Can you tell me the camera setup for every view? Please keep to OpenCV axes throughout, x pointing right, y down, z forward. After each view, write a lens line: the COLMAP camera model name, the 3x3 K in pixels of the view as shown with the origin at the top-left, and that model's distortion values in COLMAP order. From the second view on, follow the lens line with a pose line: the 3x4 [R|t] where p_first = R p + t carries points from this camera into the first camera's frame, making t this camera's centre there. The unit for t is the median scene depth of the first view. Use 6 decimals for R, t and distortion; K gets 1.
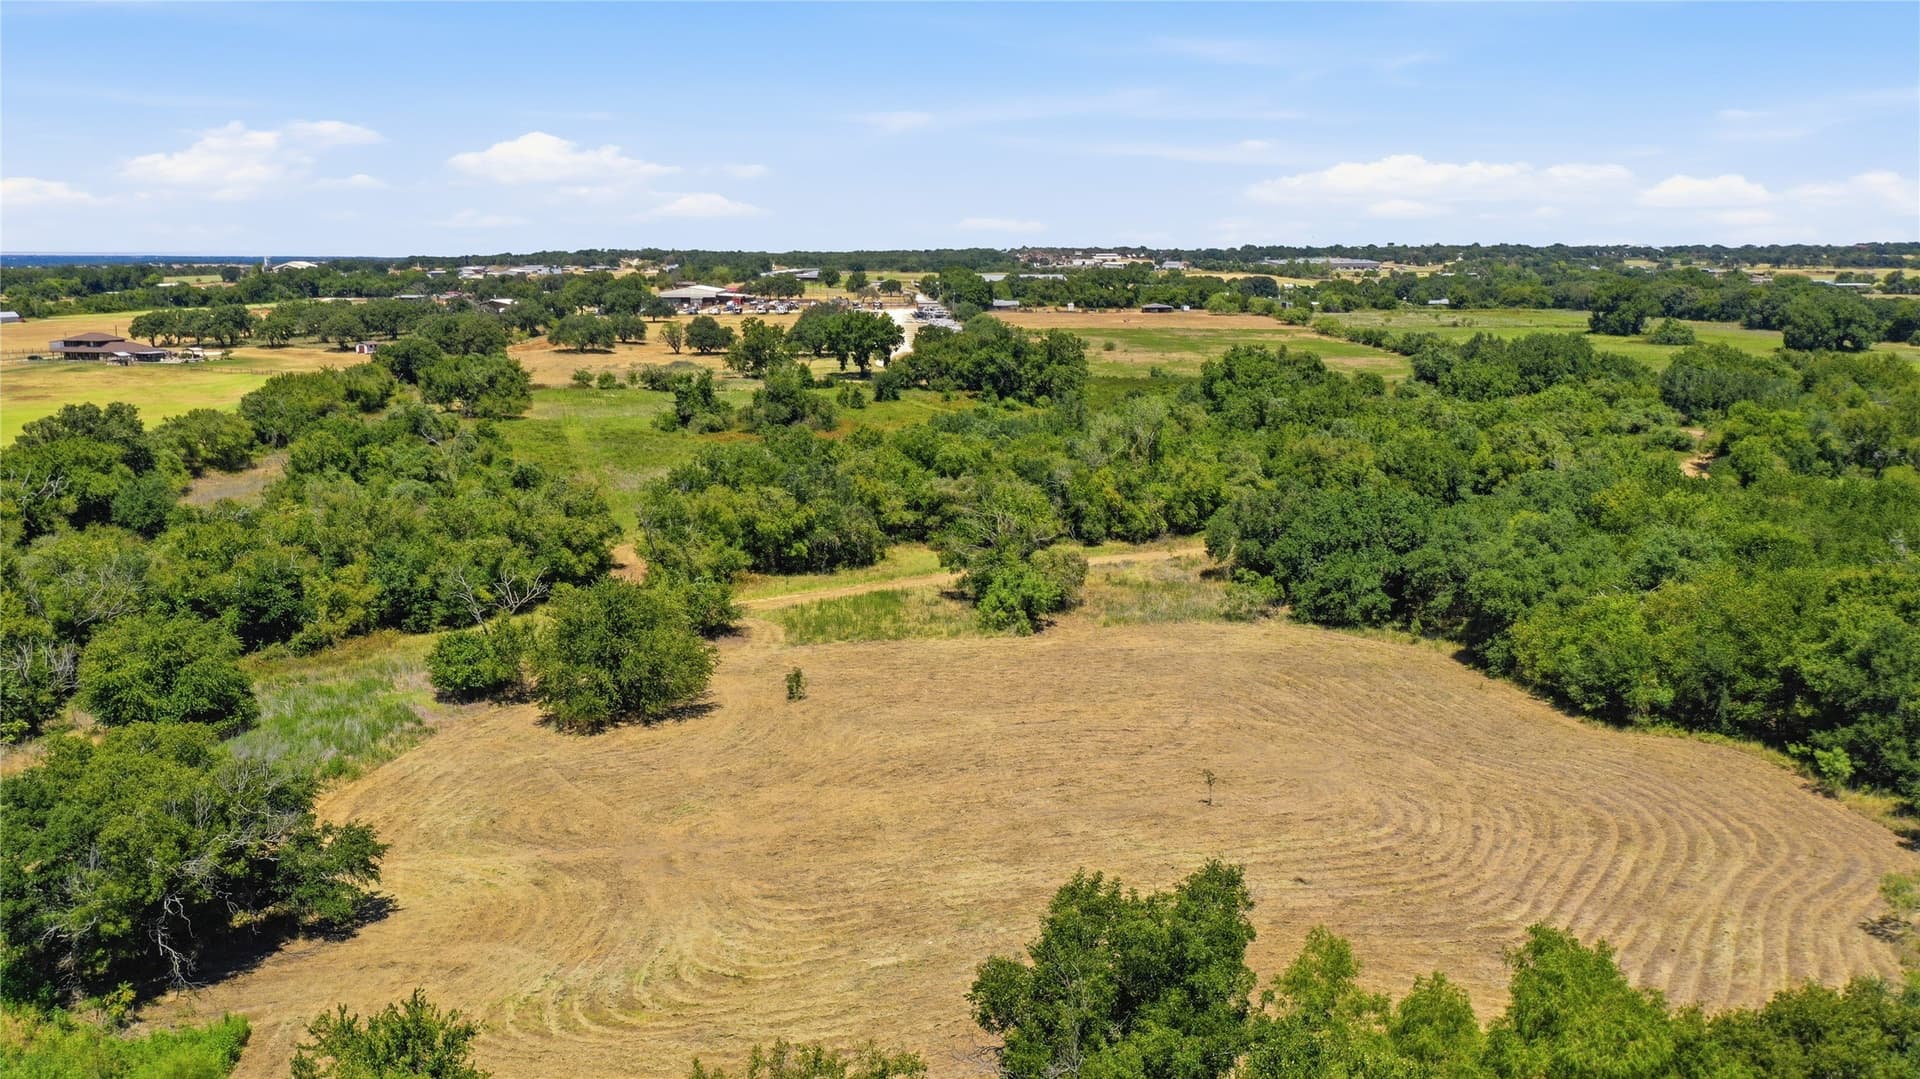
lens RADIAL K [[1536.5, 0, 949.9], [0, 1536.5, 534.3], [0, 0, 1]] dist [0.005171, 0.000680]
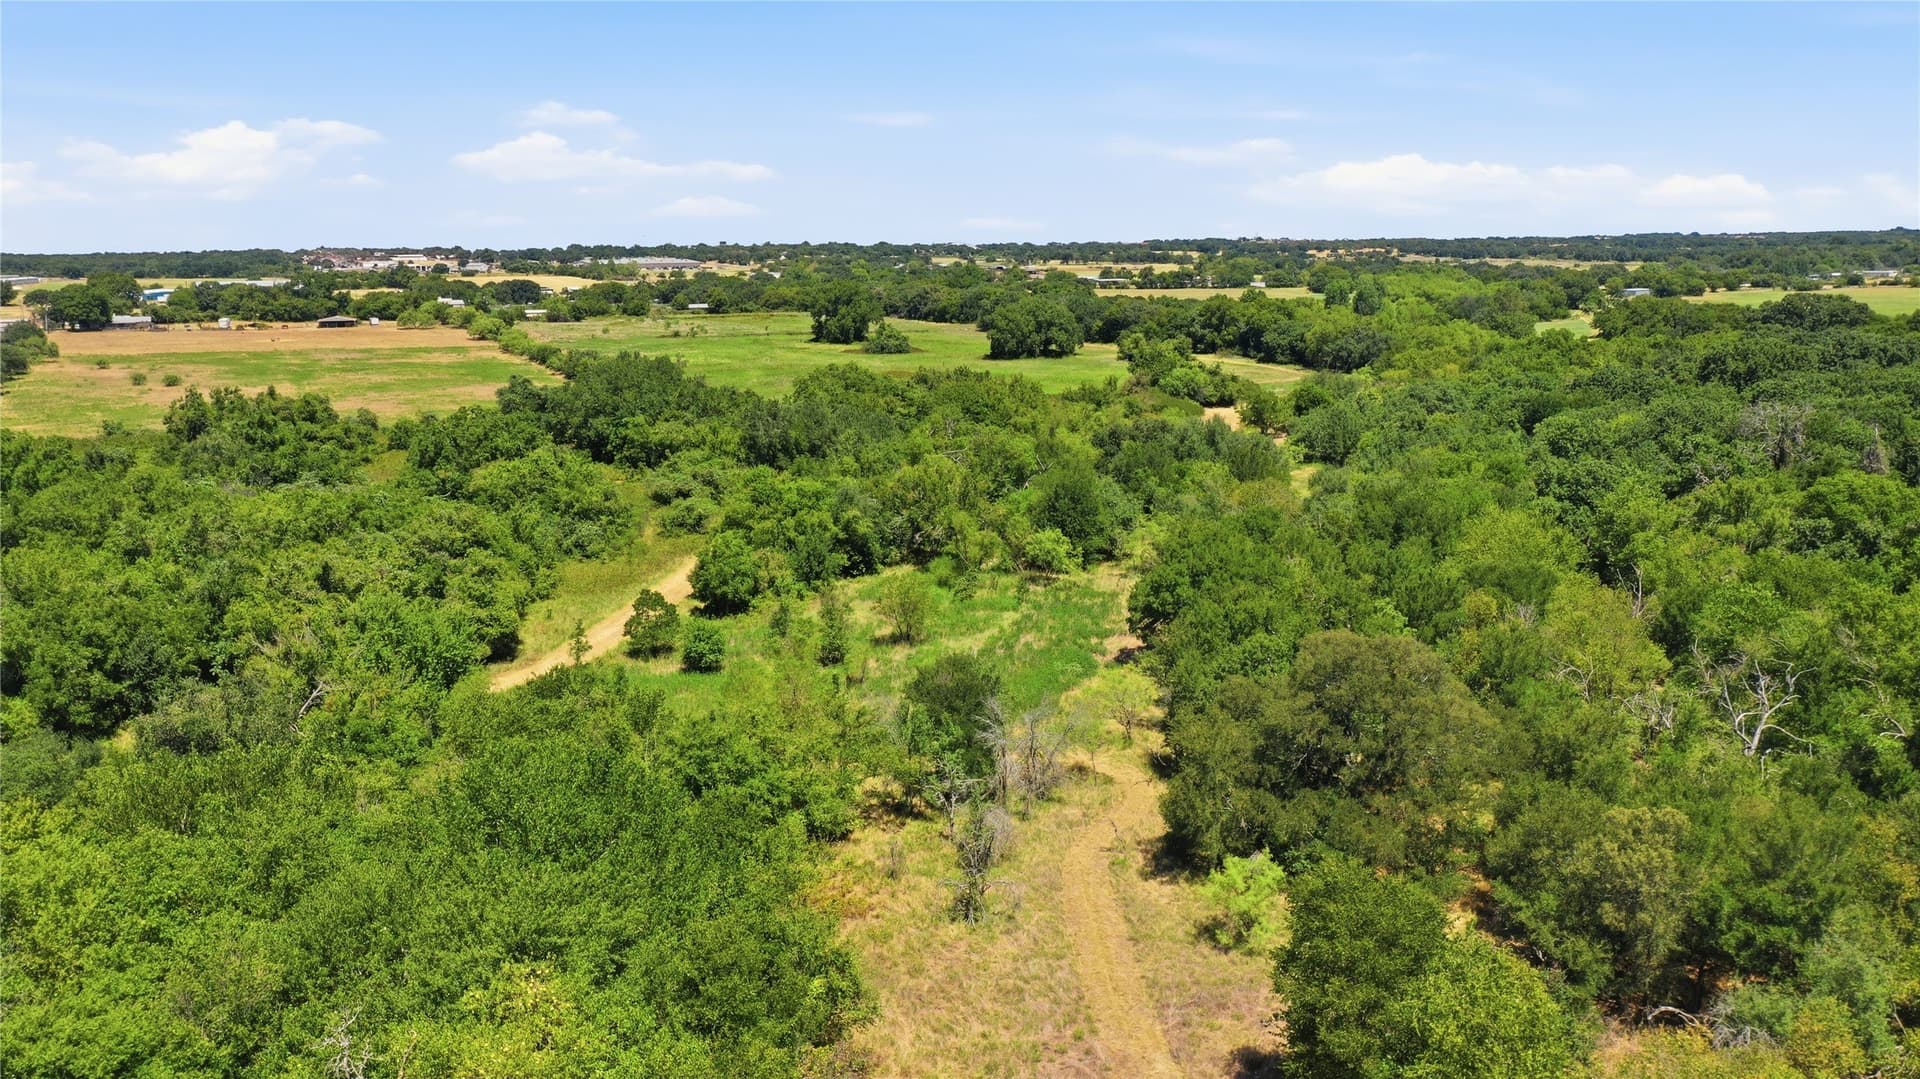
lens RADIAL K [[1536.5, 0, 963.8], [0, 1536.5, 529.1], [0, 0, 1]] dist [0.005171, 0.000680]
pose [[0.920622, -0.075585, 0.383070, 0.083307], [0.076691, 0.996978, 0.012410, -0.014886], [-0.382850, 0.017953, 0.923636, 0.080825]]
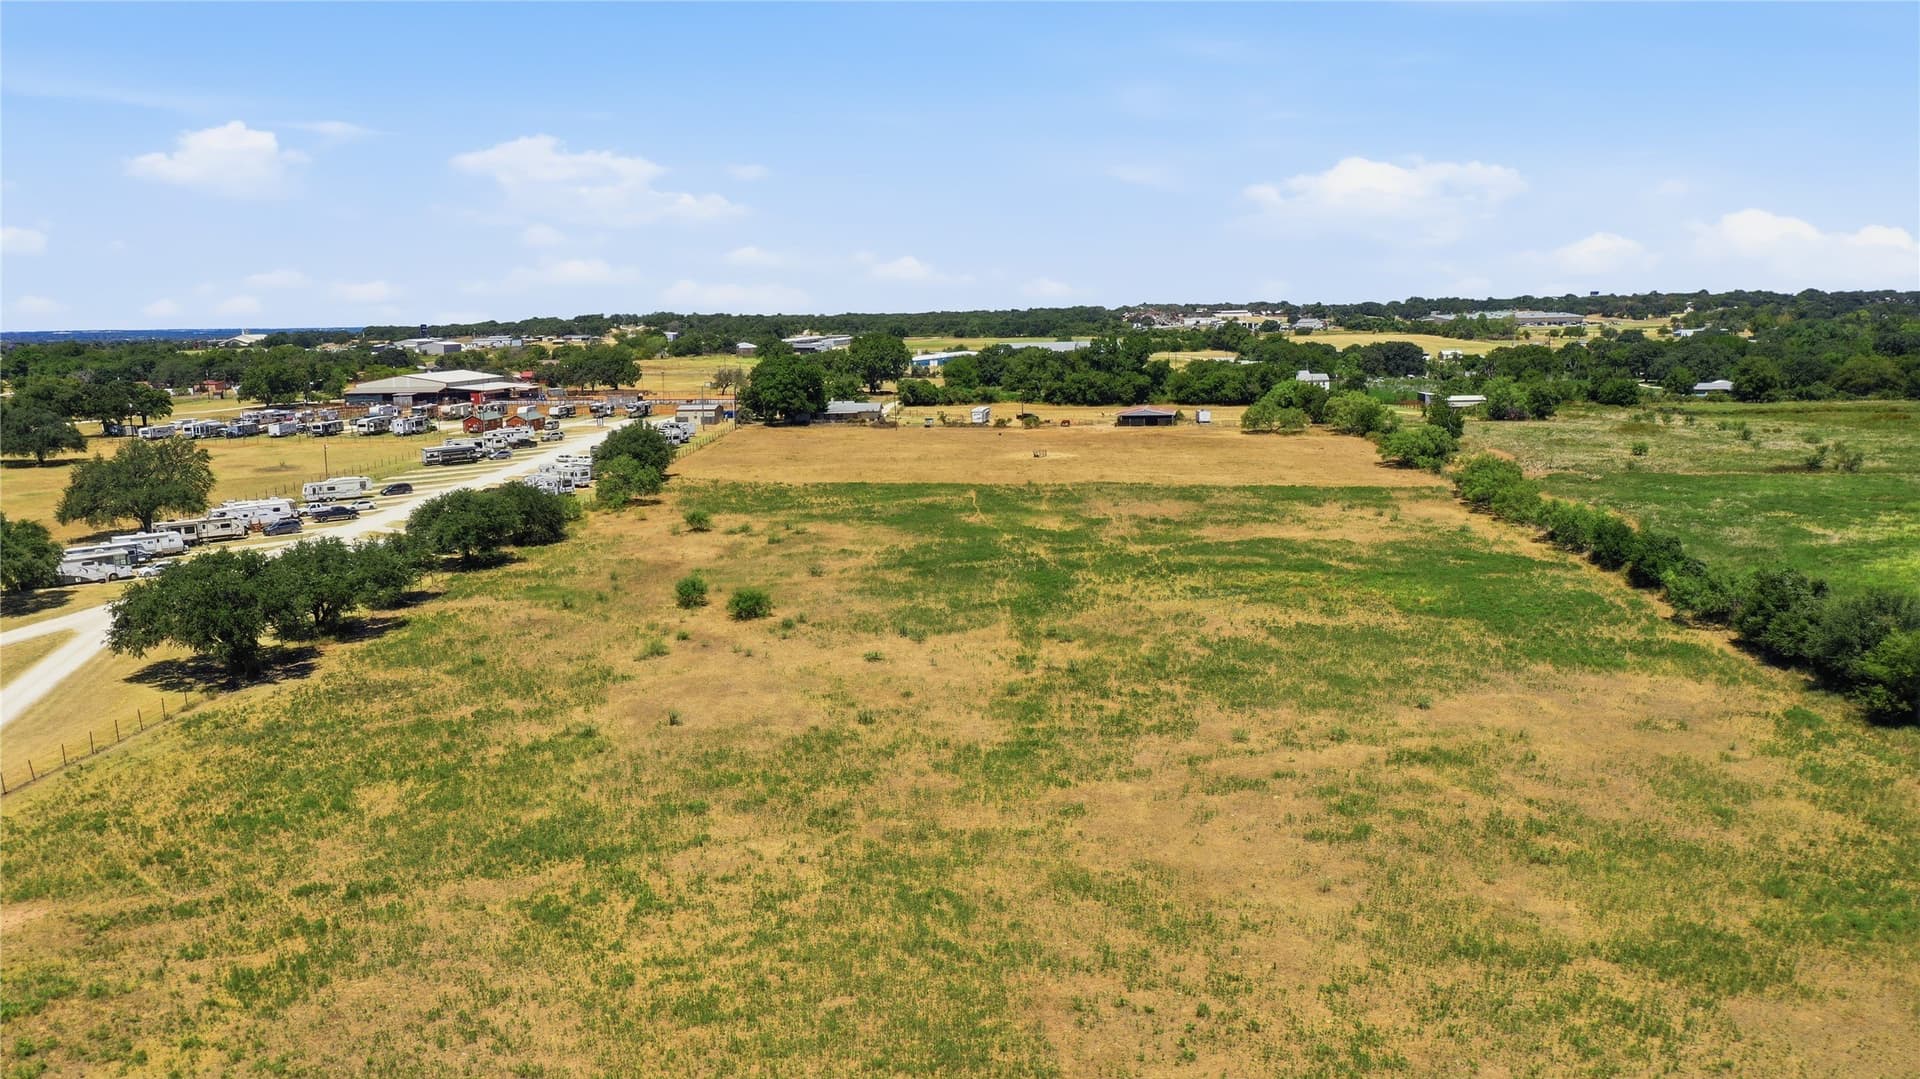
lens RADIAL K [[1536.5, 0, 972.5], [0, 1536.5, 535.5], [0, 0, 1]] dist [0.005171, 0.000680]
pose [[0.994857, -0.001129, -0.101285, 0.089752], [-0.002718, 0.999280, -0.037837, -0.062182], [0.101255, 0.037918, 0.994138, 0.348805]]
